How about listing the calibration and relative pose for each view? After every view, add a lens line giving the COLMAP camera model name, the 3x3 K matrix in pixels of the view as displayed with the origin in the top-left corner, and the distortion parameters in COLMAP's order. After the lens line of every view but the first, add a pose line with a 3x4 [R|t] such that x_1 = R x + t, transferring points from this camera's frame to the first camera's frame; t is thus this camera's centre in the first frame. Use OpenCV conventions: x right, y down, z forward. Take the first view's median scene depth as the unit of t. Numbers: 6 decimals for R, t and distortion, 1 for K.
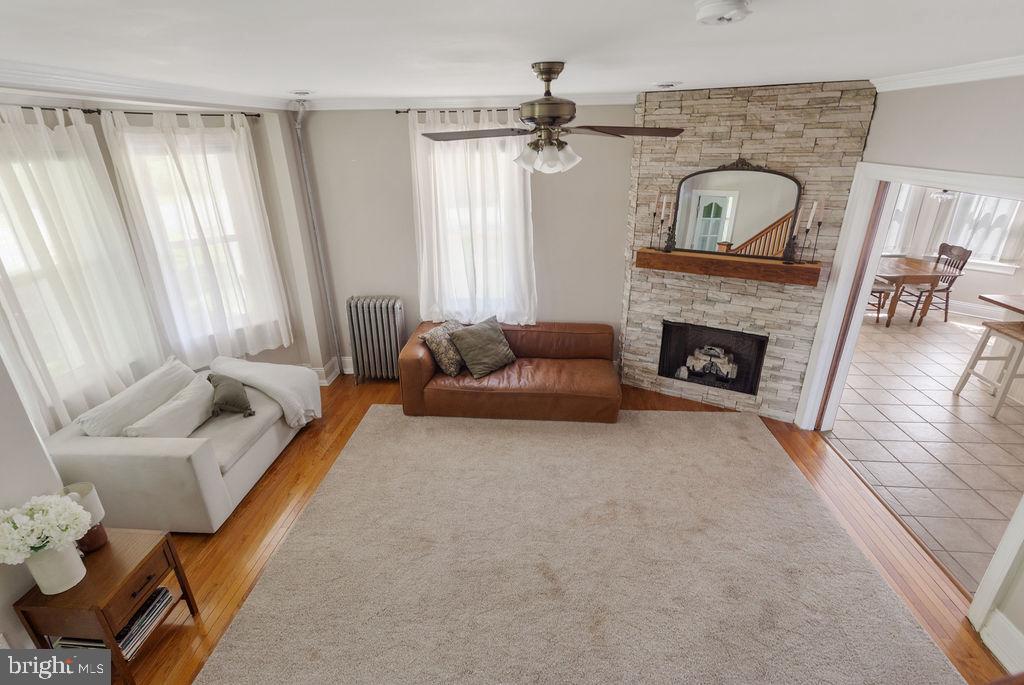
lens RADIAL K [[494.0, 0, 509.3], [0, 494.0, 339.4], [0, 0, 1]] dist [-0.000707, 0.000172]
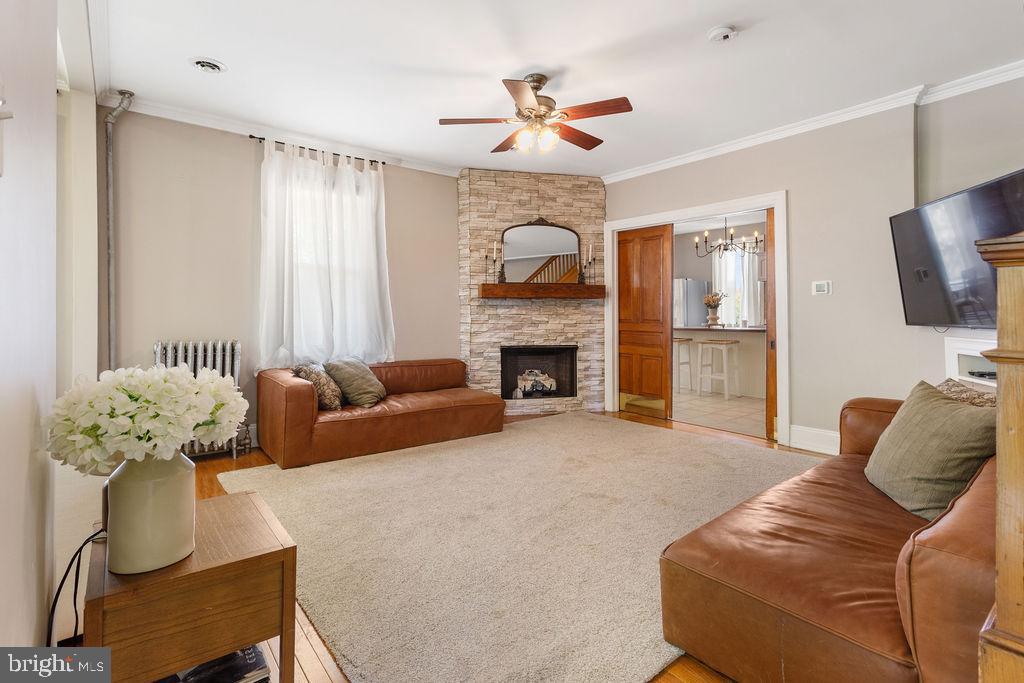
lens RADIAL K [[494.0, 0, 503.8], [0, 494.0, 311.0], [0, 0, 1]] dist [-0.000707, 0.000172]
pose [[0.737235, 0.023520, 0.675227, -0.499395], [0.249533, 0.919257, -0.304468, 0.255353], [-0.627868, 0.392956, 0.671839, 0.189686]]
